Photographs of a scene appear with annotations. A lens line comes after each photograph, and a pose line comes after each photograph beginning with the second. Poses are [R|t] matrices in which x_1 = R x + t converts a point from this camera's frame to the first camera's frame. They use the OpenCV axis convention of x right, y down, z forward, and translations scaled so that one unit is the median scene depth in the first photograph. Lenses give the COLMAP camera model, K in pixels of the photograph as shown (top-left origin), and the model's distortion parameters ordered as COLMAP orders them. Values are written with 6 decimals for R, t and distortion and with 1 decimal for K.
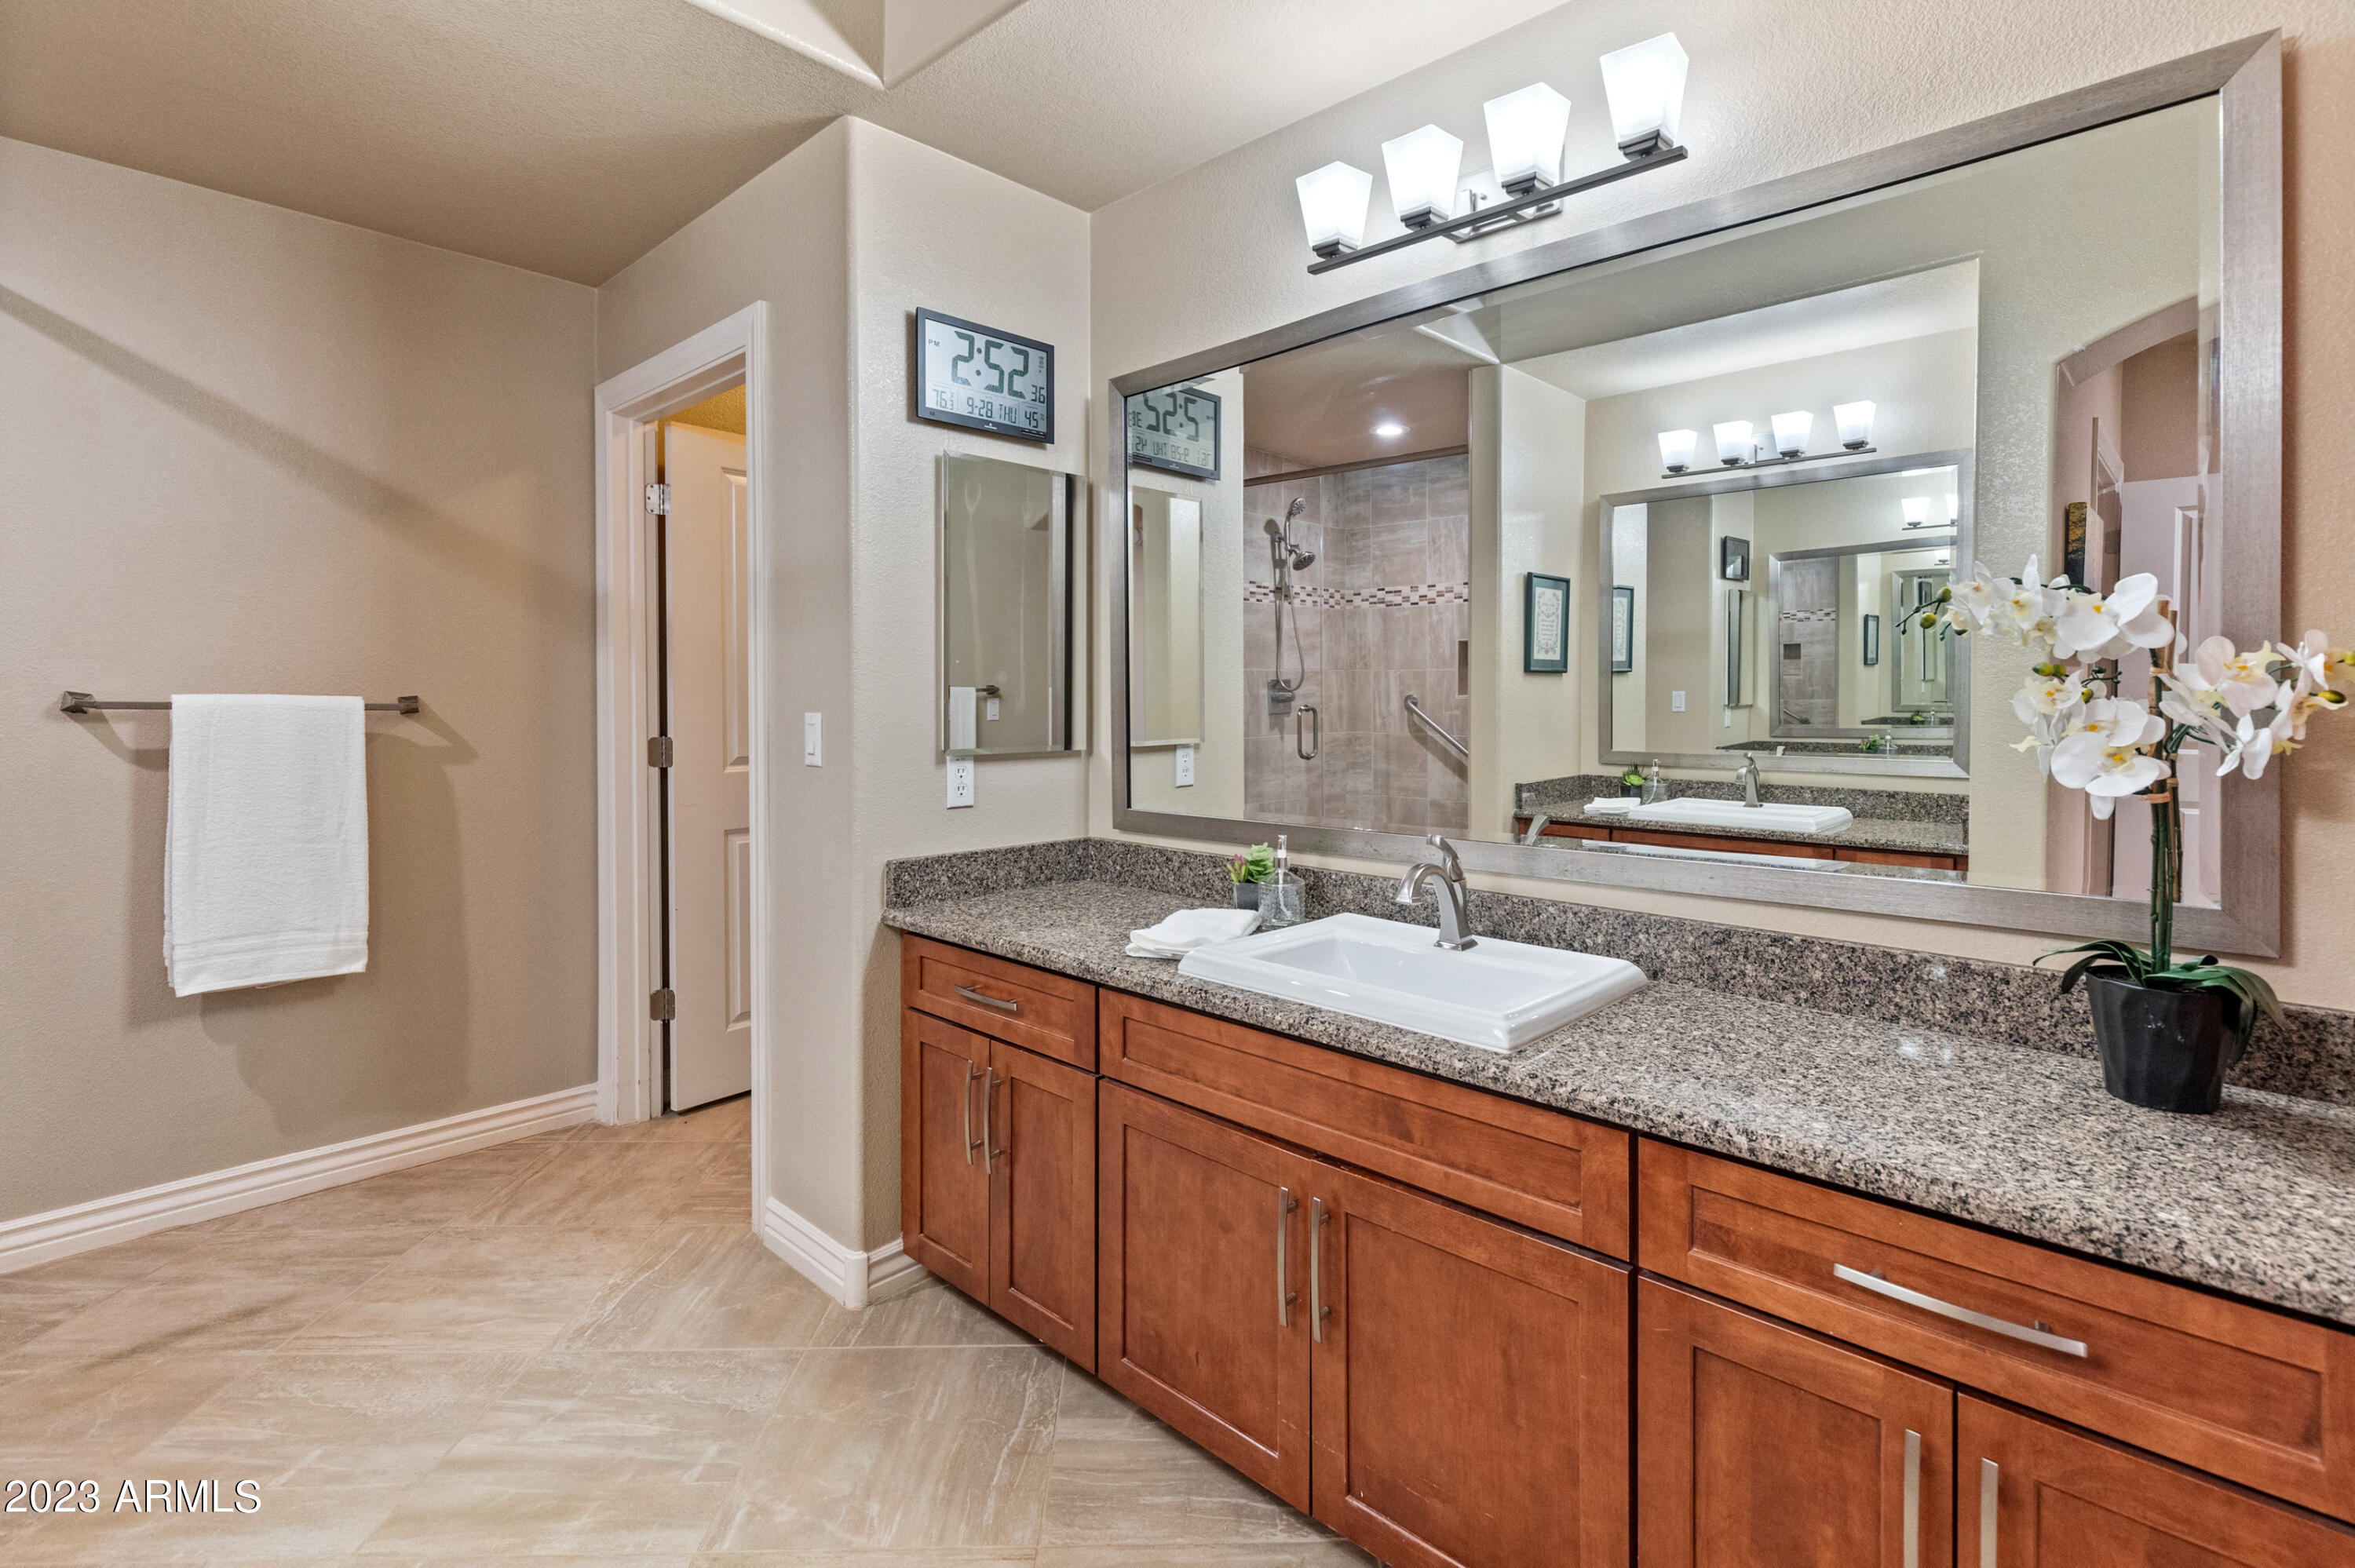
lens RADIAL K [[1102.2, 0, 1209.0], [0, 1102.2, 691.7], [0, 0, 1]] dist [0.003303, 0.000238]
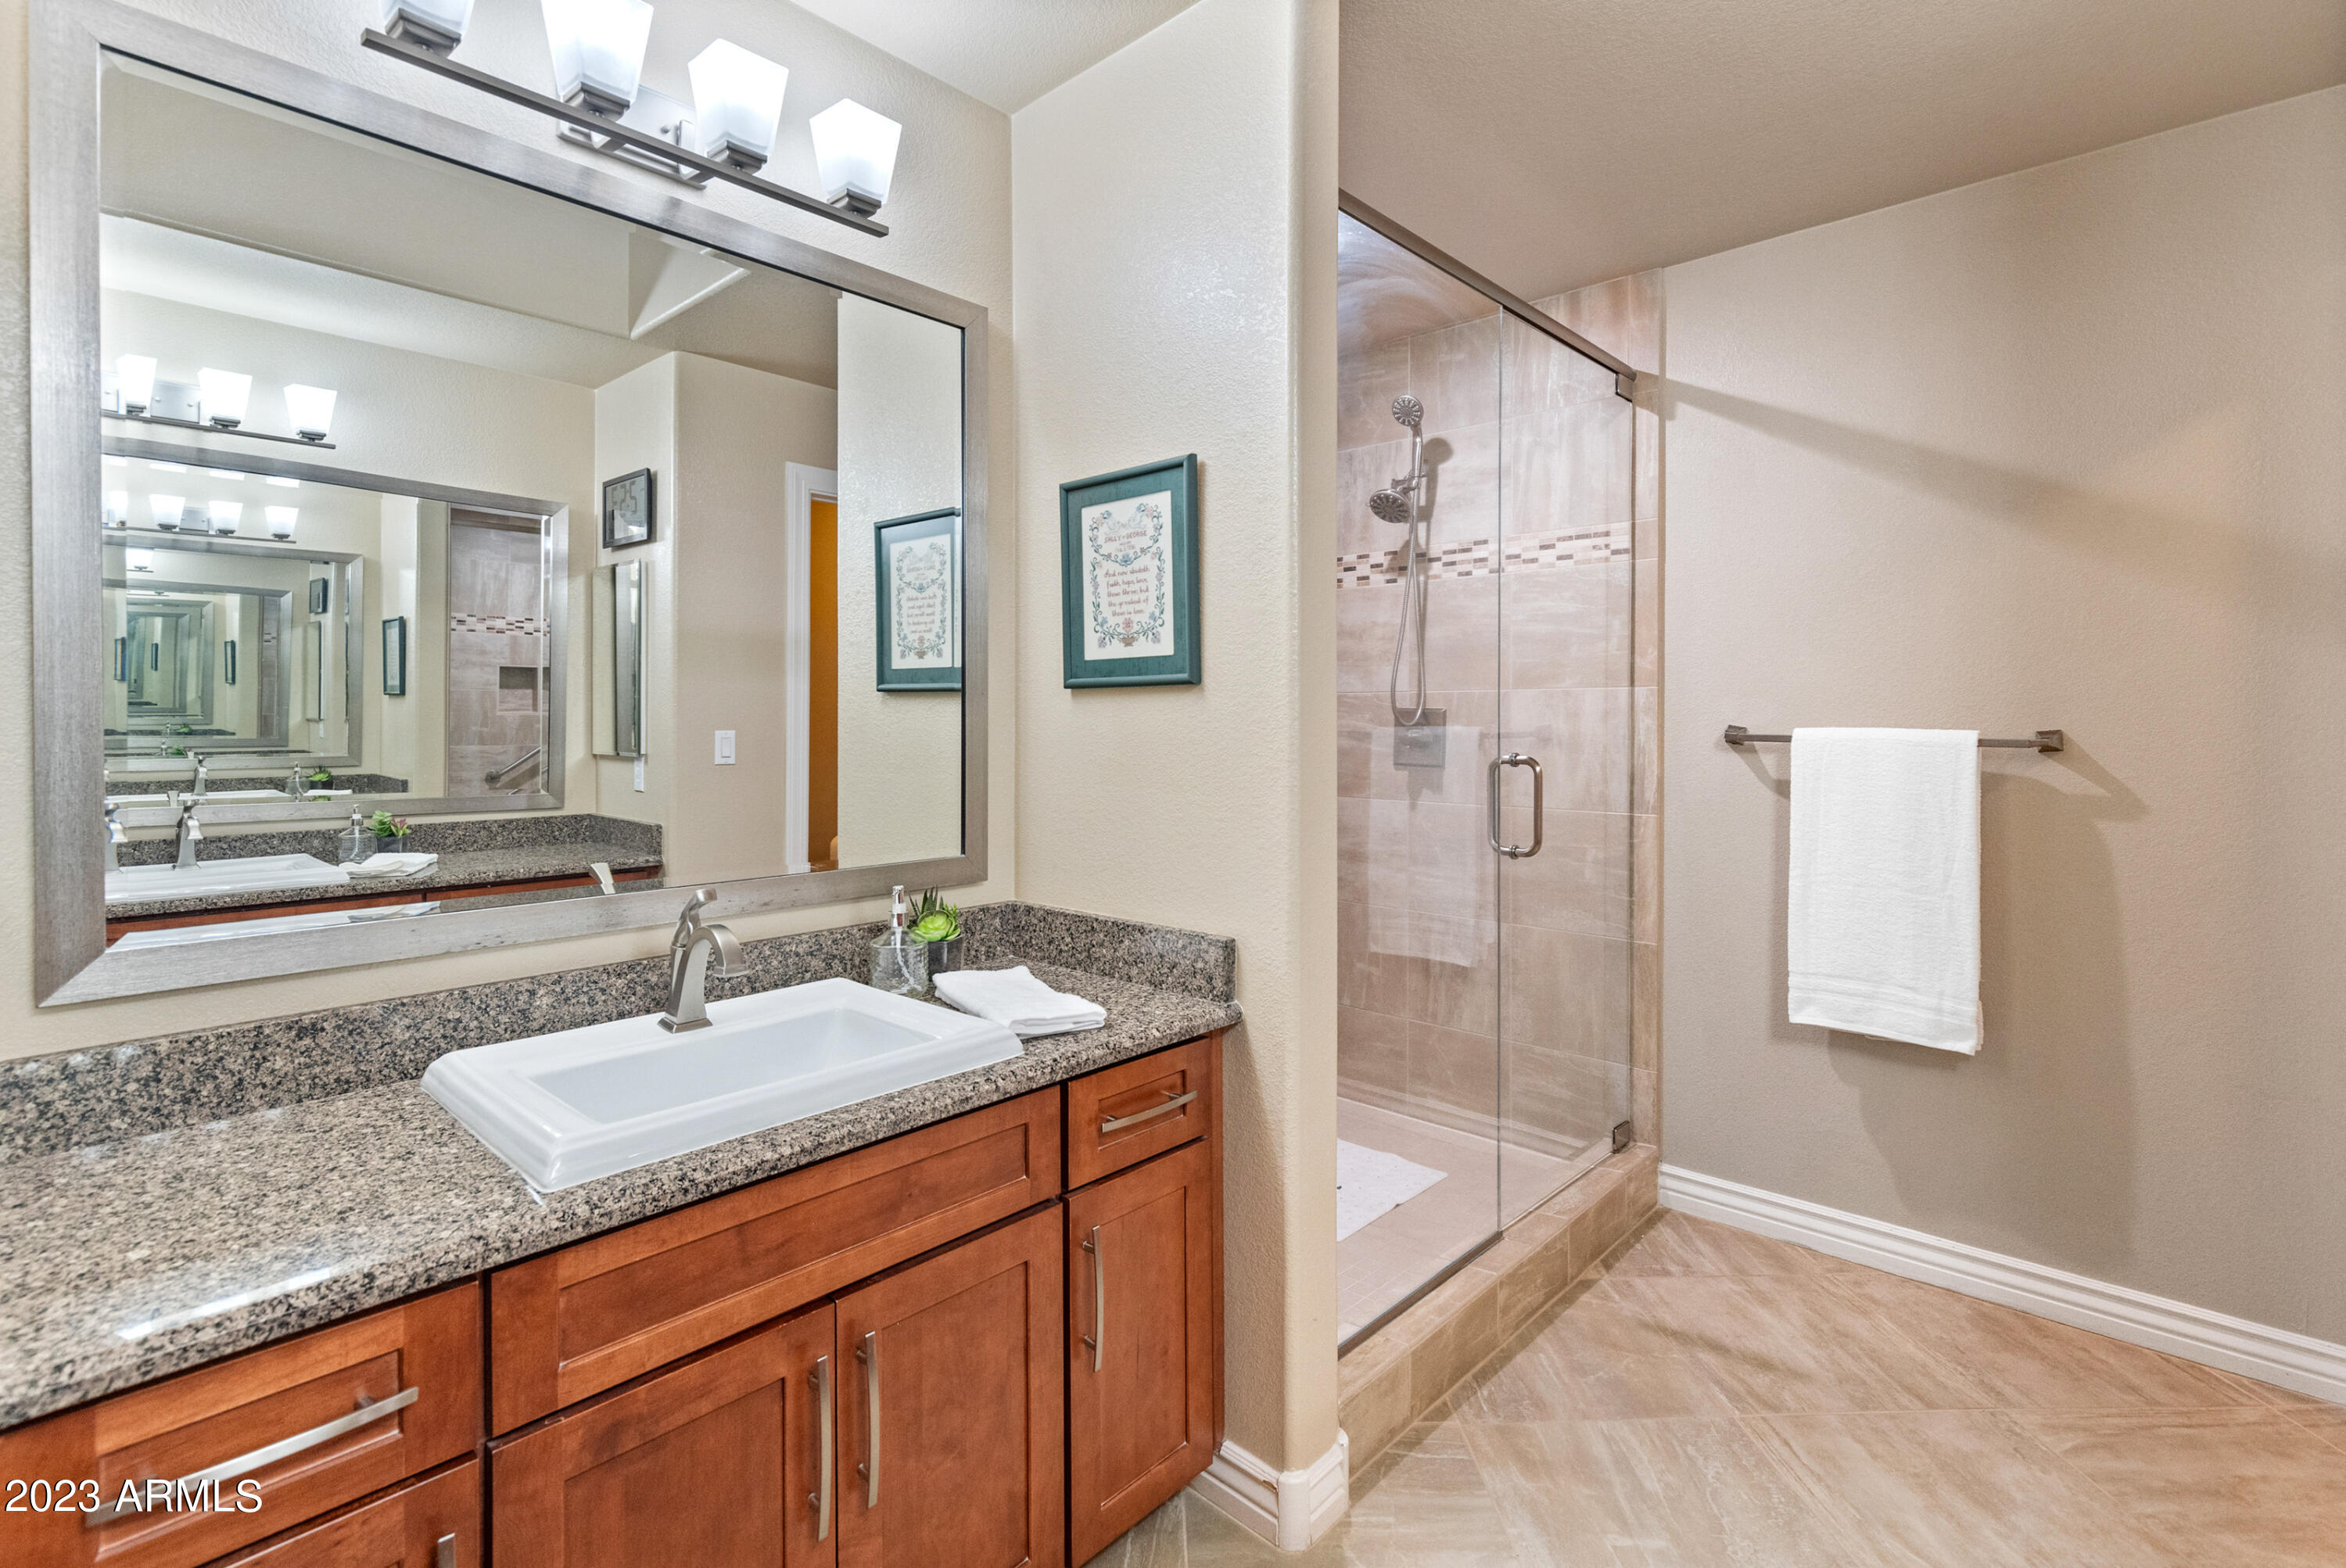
lens RADIAL K [[1086.2, 0, 1170.6], [0, 1086.2, 721.5], [0, 0, 1]] dist [0.002236, 0.000260]
pose [[-0.002042, -0.003741, -0.999991, 0.076415], [0.002797, 0.999989, -0.003747, -0.001359], [0.999994, -0.002805, -0.002031, 0.400750]]
